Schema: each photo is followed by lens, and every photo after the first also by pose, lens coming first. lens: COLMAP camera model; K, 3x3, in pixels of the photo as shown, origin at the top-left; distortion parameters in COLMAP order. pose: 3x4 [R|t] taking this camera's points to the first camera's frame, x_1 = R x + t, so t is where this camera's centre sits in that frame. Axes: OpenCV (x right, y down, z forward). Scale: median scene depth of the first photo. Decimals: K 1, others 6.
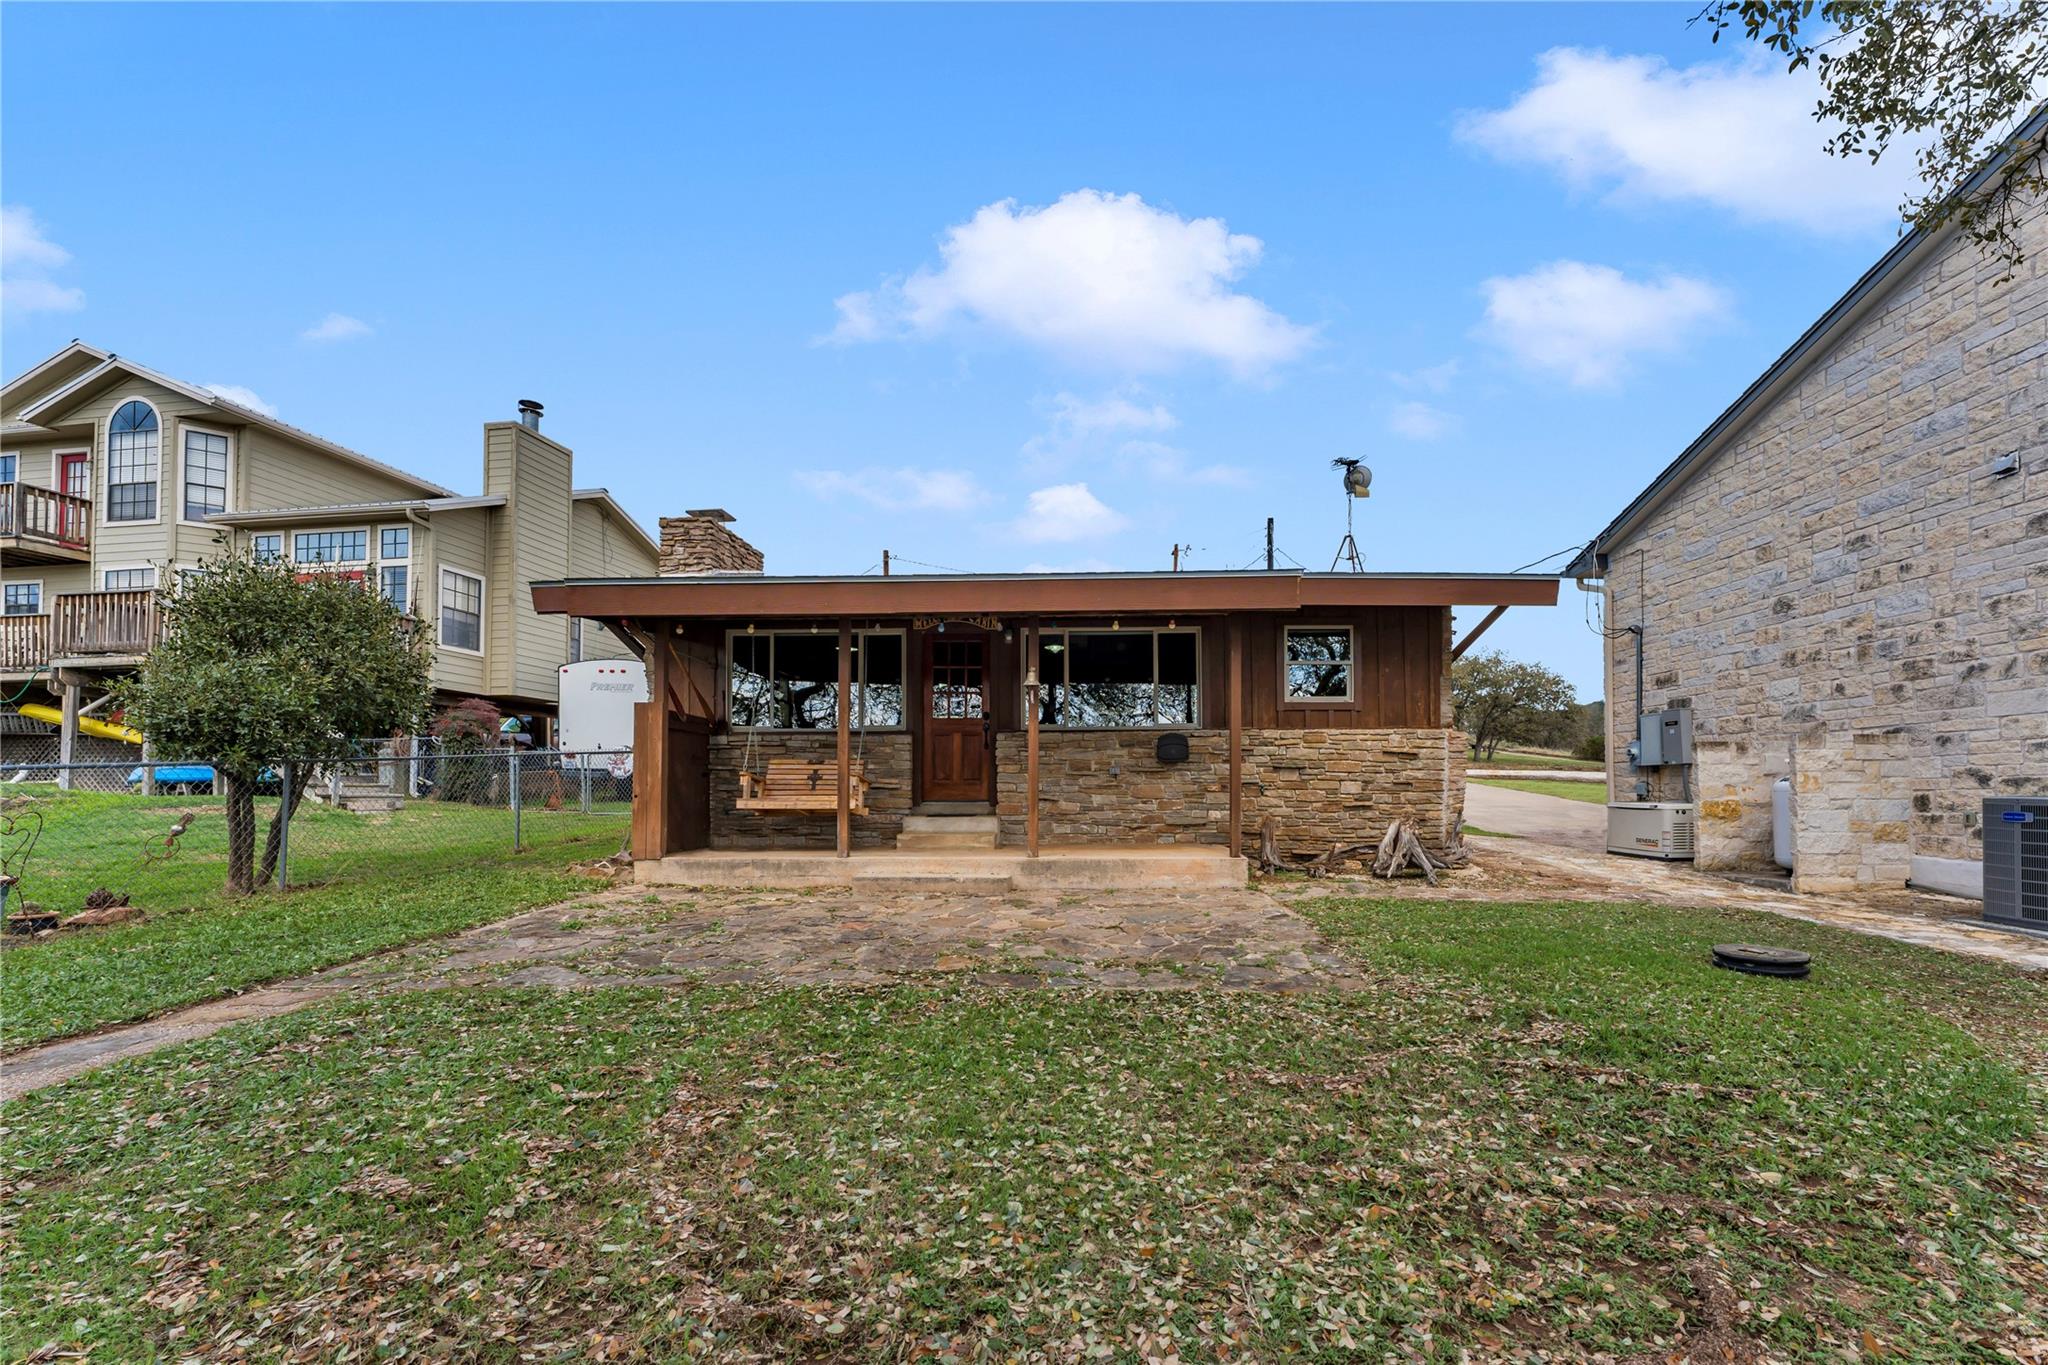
lens RADIAL K [[861.0, 0, 1092.1], [0, 861.0, 776.8], [0, 0, 1]] dist [0.000939, -0.000025]
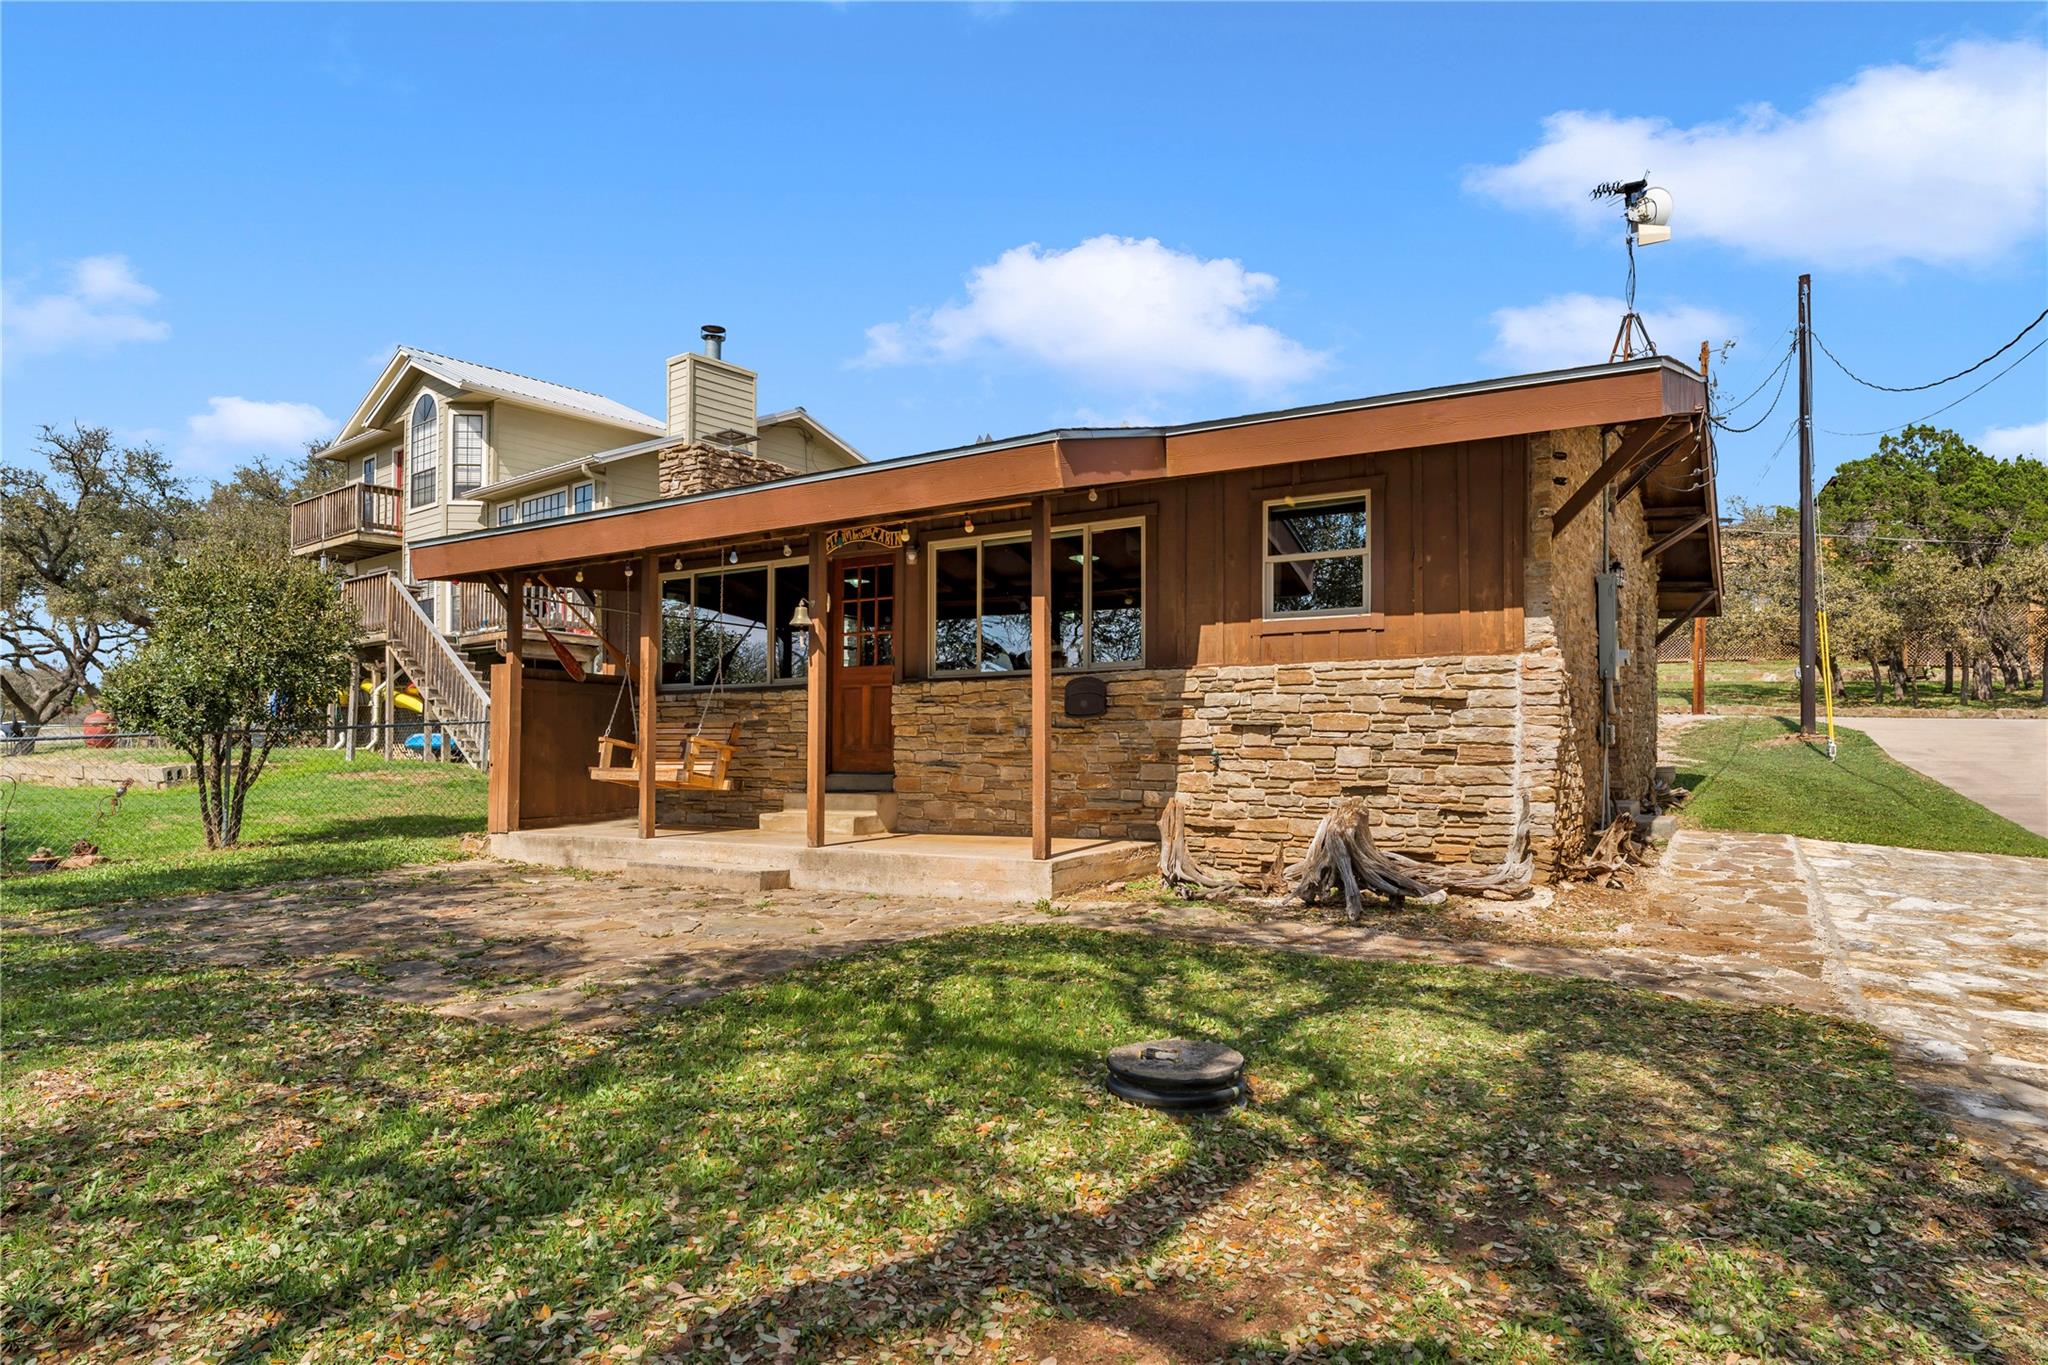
lens RADIAL K [[1239.3, 0, 1027.6], [0, 1239.3, 728.0], [0, 0, 1]] dist [0.003280, -0.000186]
pose [[0.850274, -0.010389, -0.526238, 0.566689], [0.006203, 0.999934, -0.009719, -0.000843], [0.526304, 0.005000, 0.850282, 0.132622]]
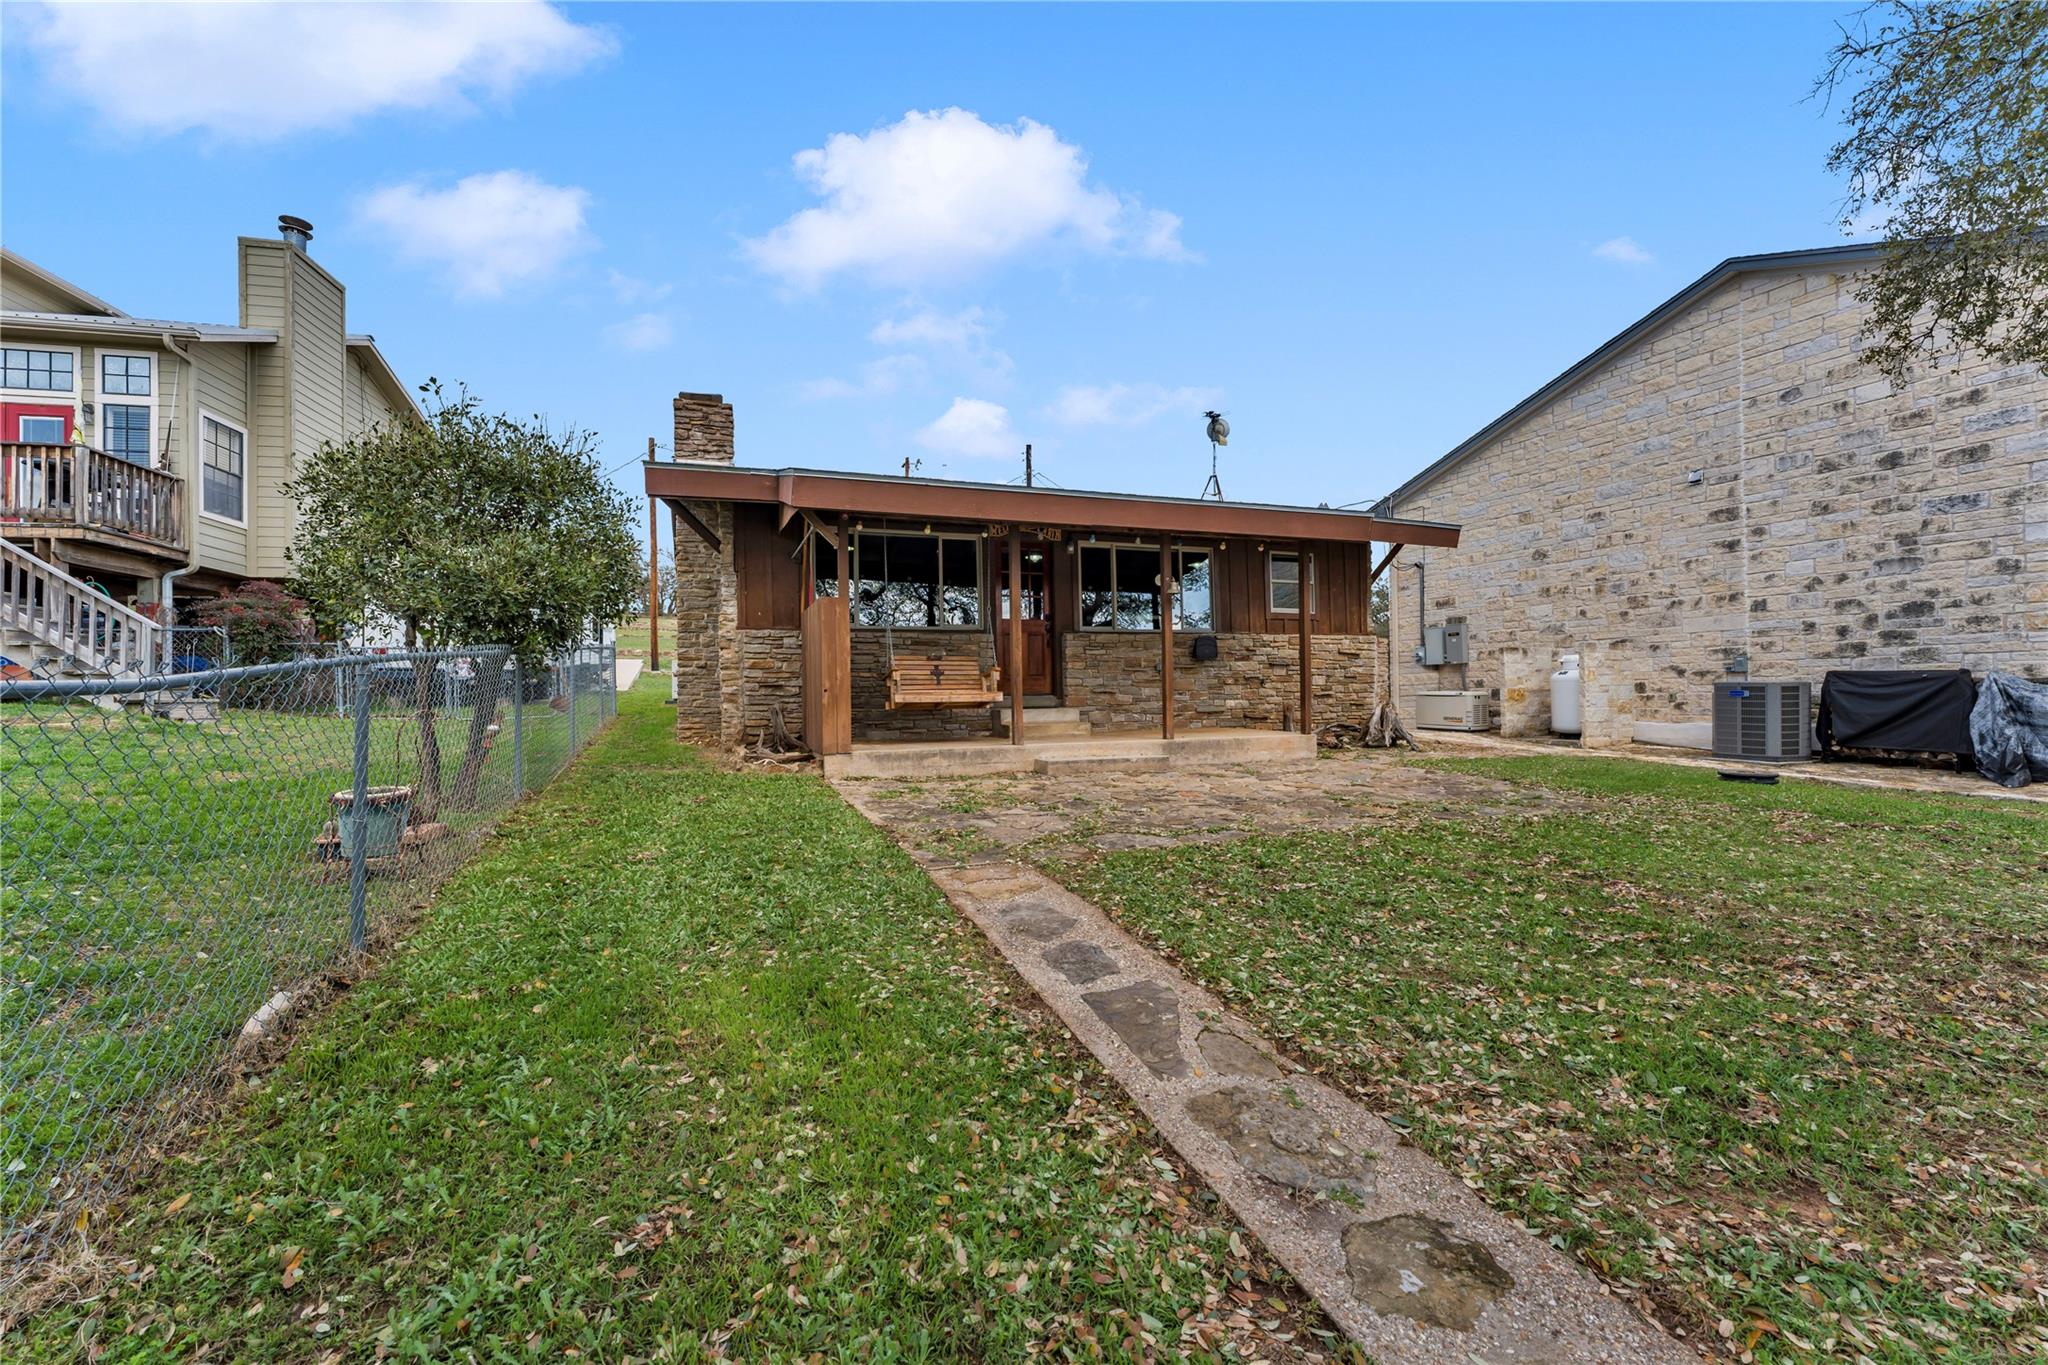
lens RADIAL K [[829.1, 0, 1024.9], [0, 829.1, 686.4], [0, 0, 1]] dist [0.000982, -0.000035]
pose [[0.928330, -0.007852, 0.371674, -0.564460], [0.005251, 0.999954, 0.008010, 0.009125], [-0.371719, -0.005484, 0.928329, 0.016724]]
